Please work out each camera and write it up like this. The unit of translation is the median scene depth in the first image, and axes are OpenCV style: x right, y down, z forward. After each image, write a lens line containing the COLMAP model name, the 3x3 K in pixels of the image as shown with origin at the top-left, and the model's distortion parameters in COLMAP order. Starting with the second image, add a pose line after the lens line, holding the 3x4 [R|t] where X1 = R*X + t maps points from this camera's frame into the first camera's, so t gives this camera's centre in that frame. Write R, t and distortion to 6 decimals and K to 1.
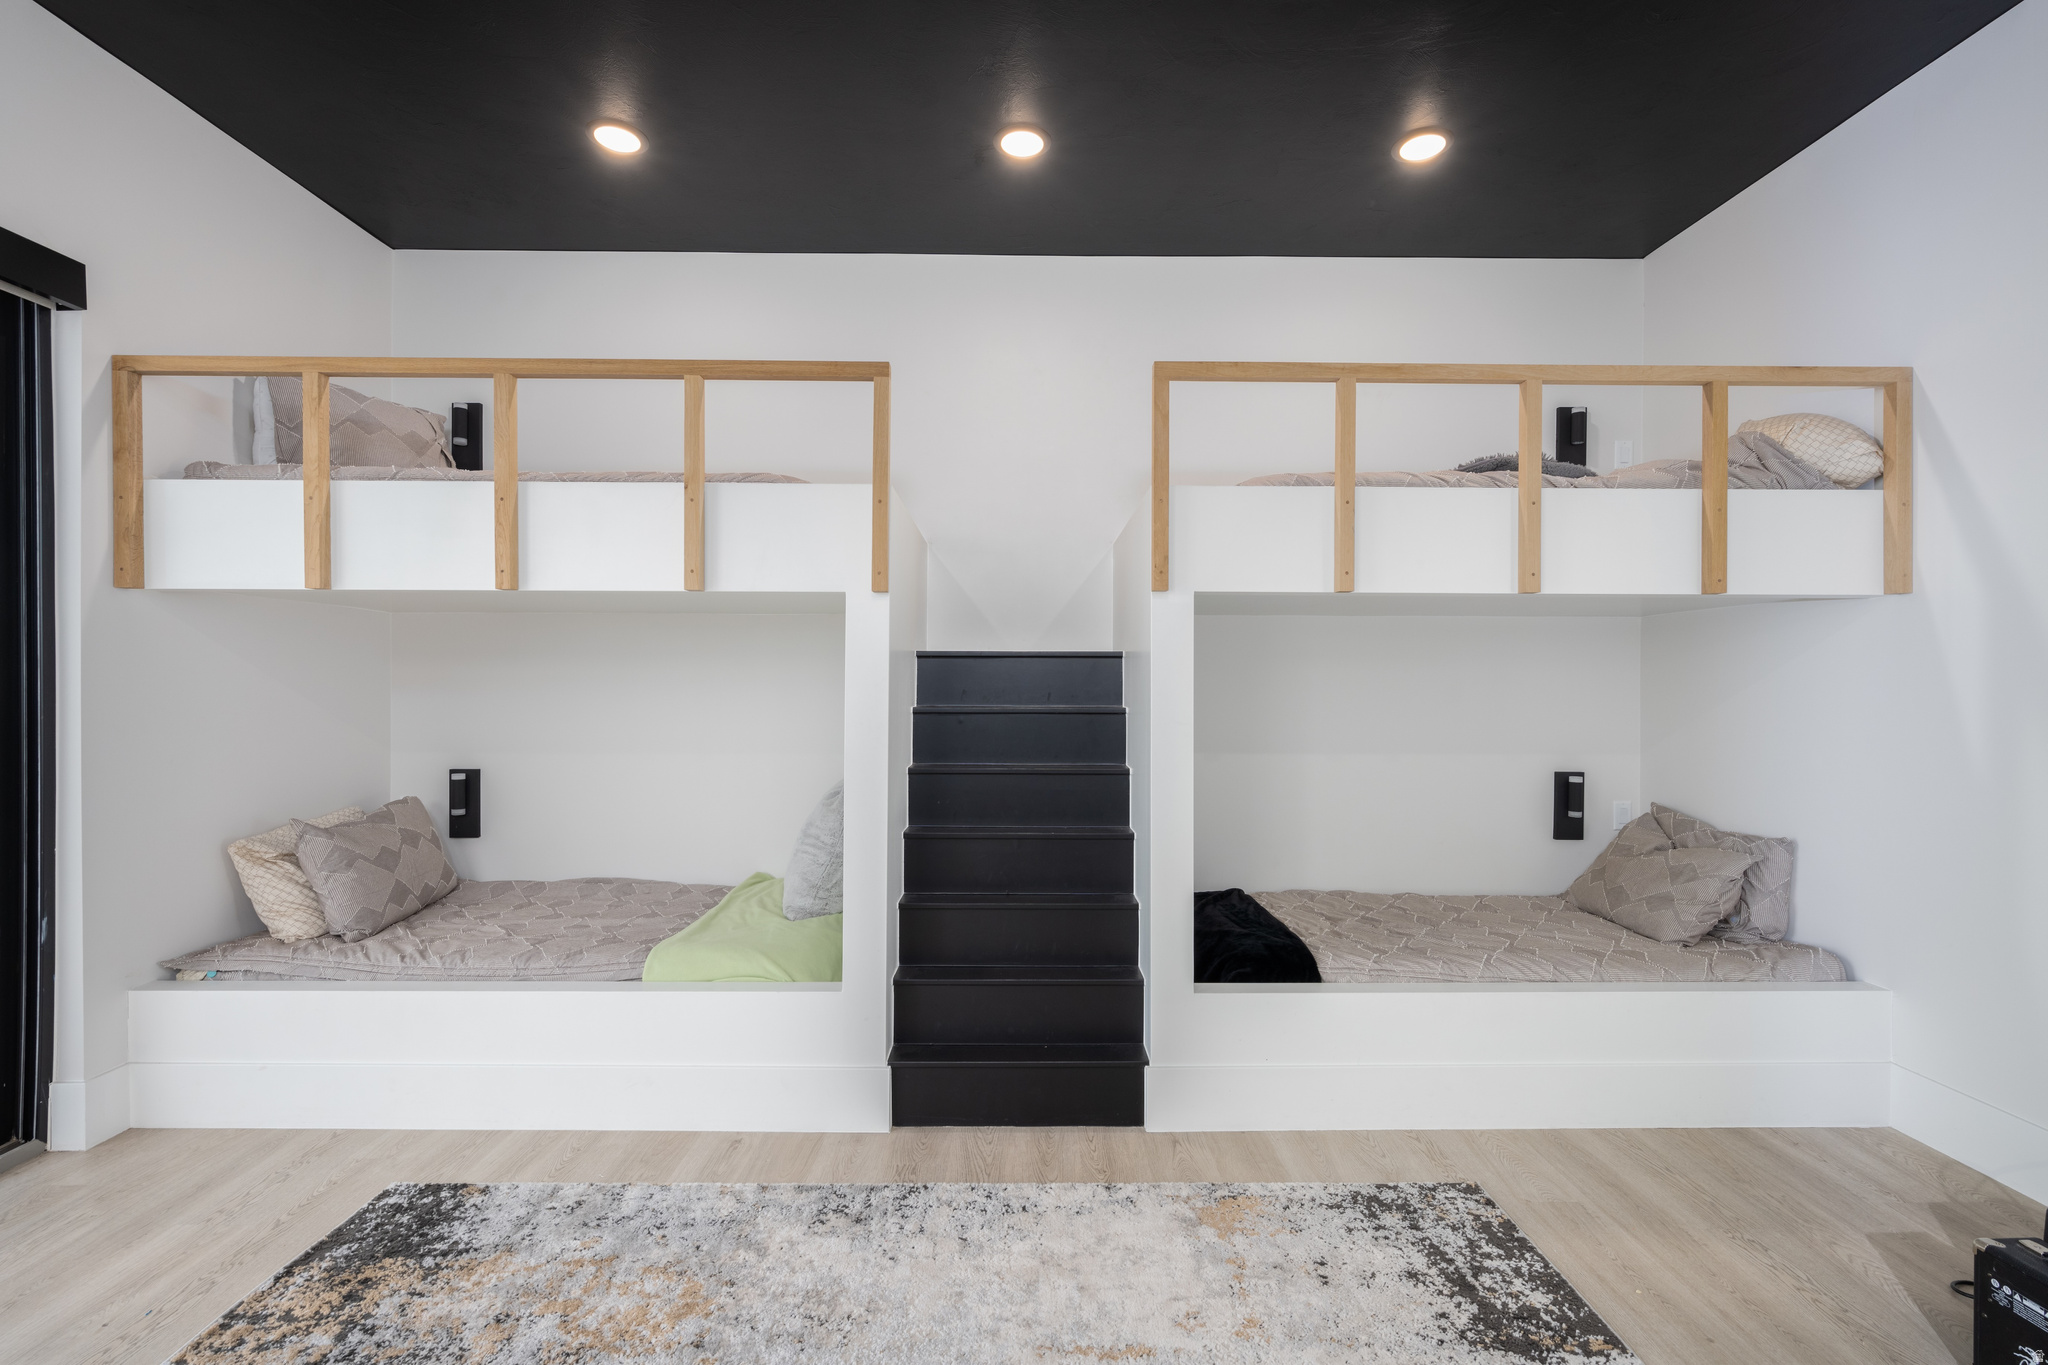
lens RADIAL K [[917.1, 0, 1023.7], [0, 917.1, 691.1], [0, 0, 1]] dist [-0.001889, 0.000212]
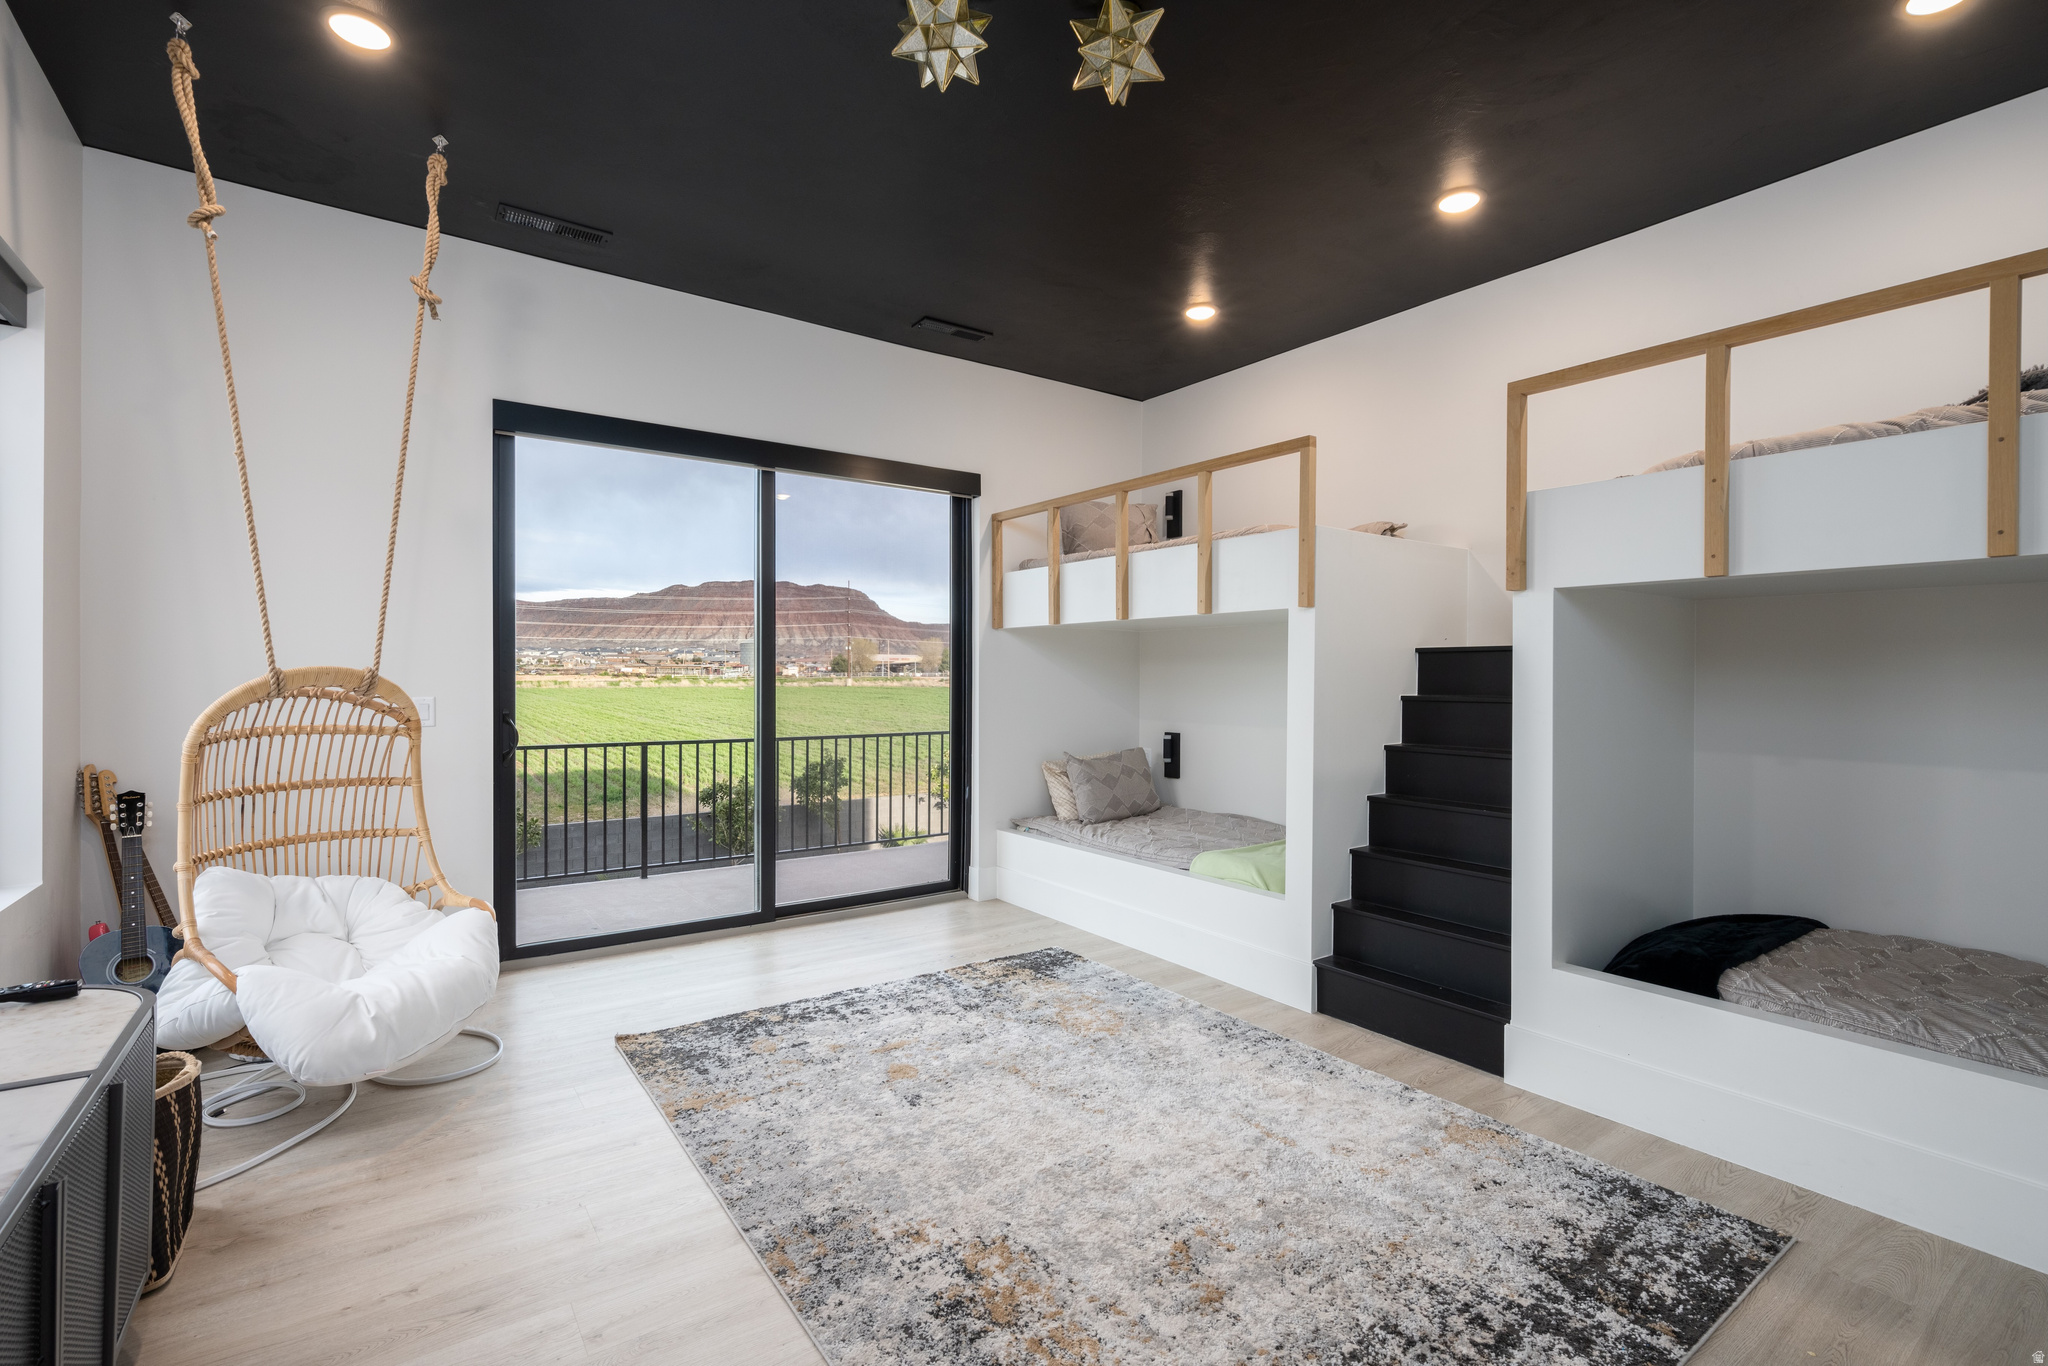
lens RADIAL K [[917.1, 0, 1023.7], [0, 917.1, 676.5], [0, 0, 1]] dist [-0.001889, 0.000212]
pose [[0.573723, -0.000878, -0.819049, 0.712025], [-0.010290, 0.999913, -0.008280, 0.009438], [0.818985, 0.013179, 0.573664, -0.108817]]
